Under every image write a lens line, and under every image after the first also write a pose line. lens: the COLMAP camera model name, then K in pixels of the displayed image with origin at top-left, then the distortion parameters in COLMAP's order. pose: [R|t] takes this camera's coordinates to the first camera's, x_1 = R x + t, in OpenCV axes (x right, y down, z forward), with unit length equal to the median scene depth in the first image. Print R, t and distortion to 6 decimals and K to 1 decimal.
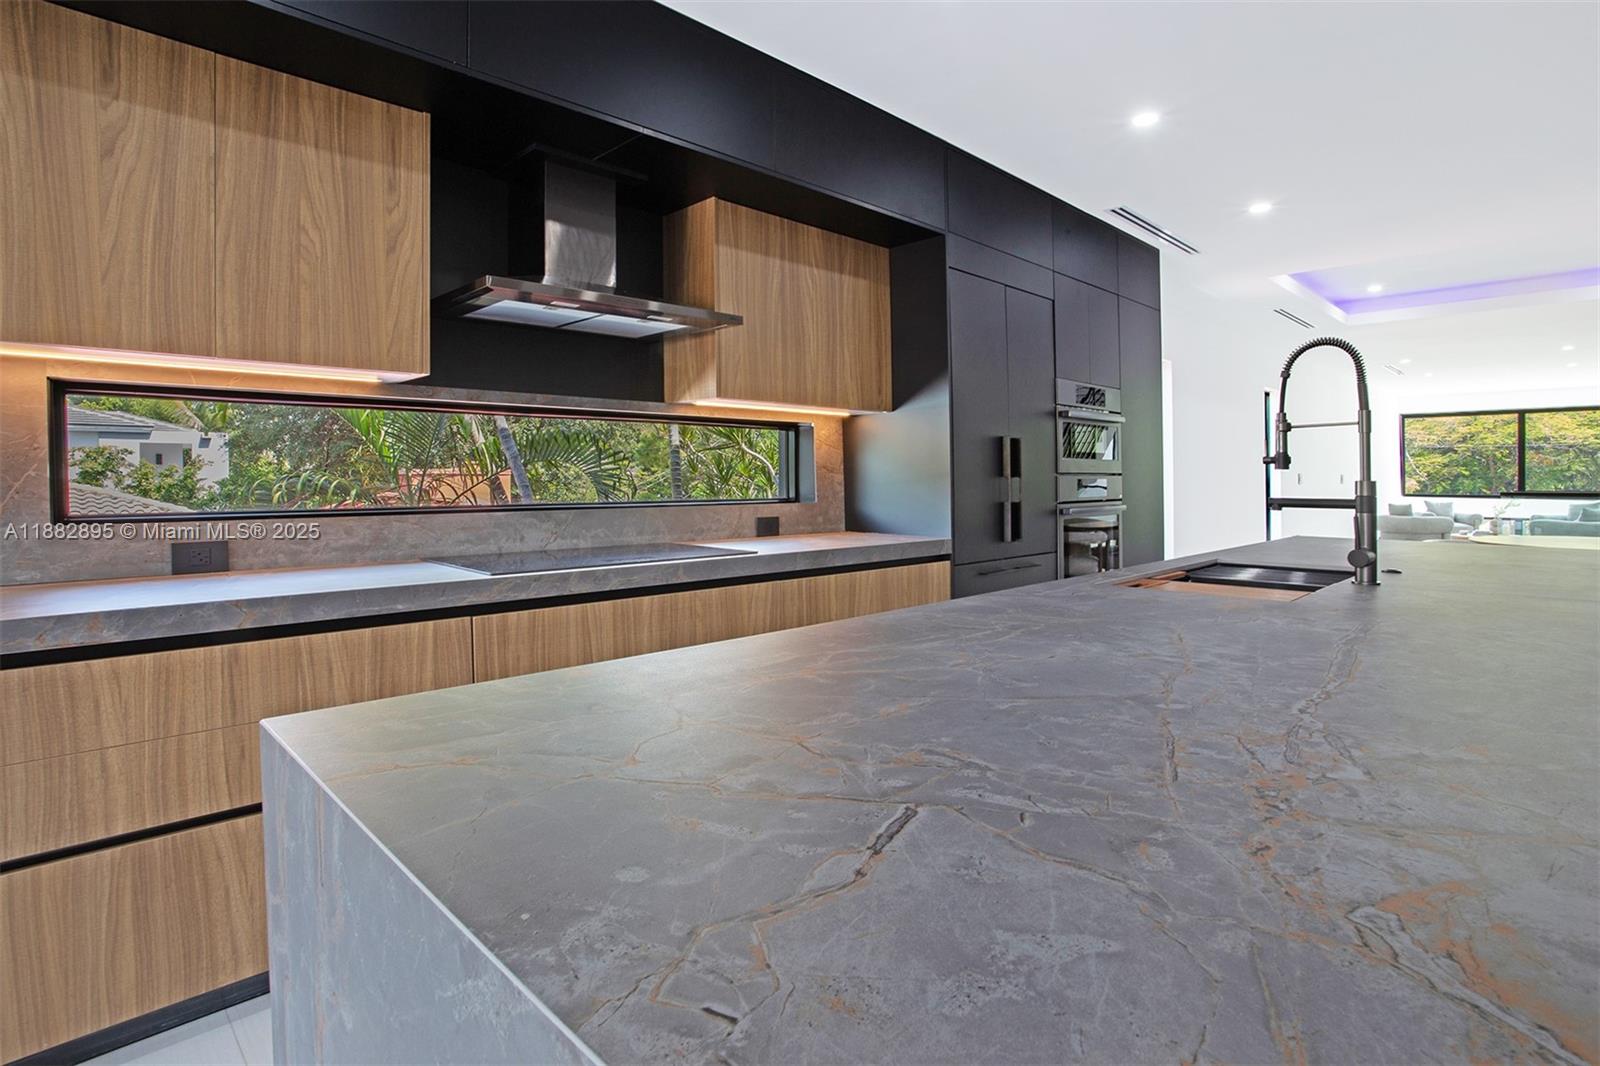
lens RADIAL K [[802.8, 0, 791.3], [0, 802.8, 479.9], [0, 0, 1]] dist [-0.066992, 0.030422]
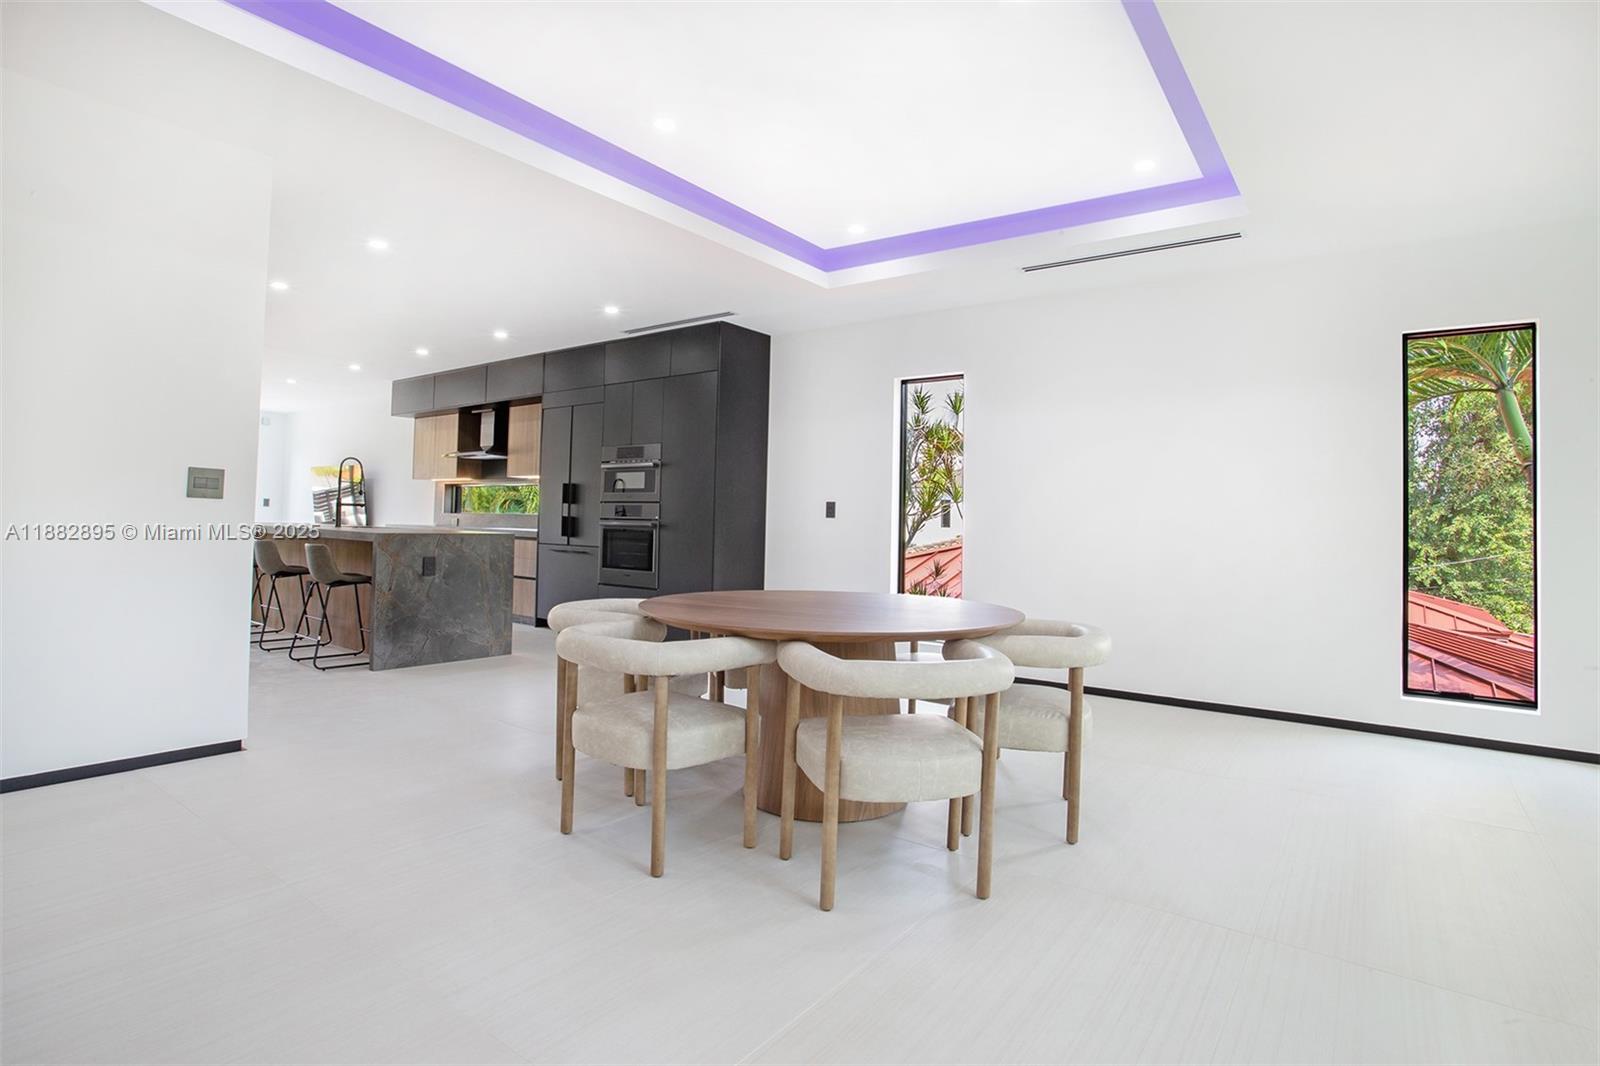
lens RADIAL K [[755.2, 0, 693.2], [0, 755.2, 489.7], [0, 0, 1]] dist [0.000586, 0.000046]
pose [[0.067601, -0.028674, -0.997300, 3.479804], [-0.029901, 0.999080, -0.030752, 0.014179], [0.997264, 0.031899, 0.066682, 1.924910]]
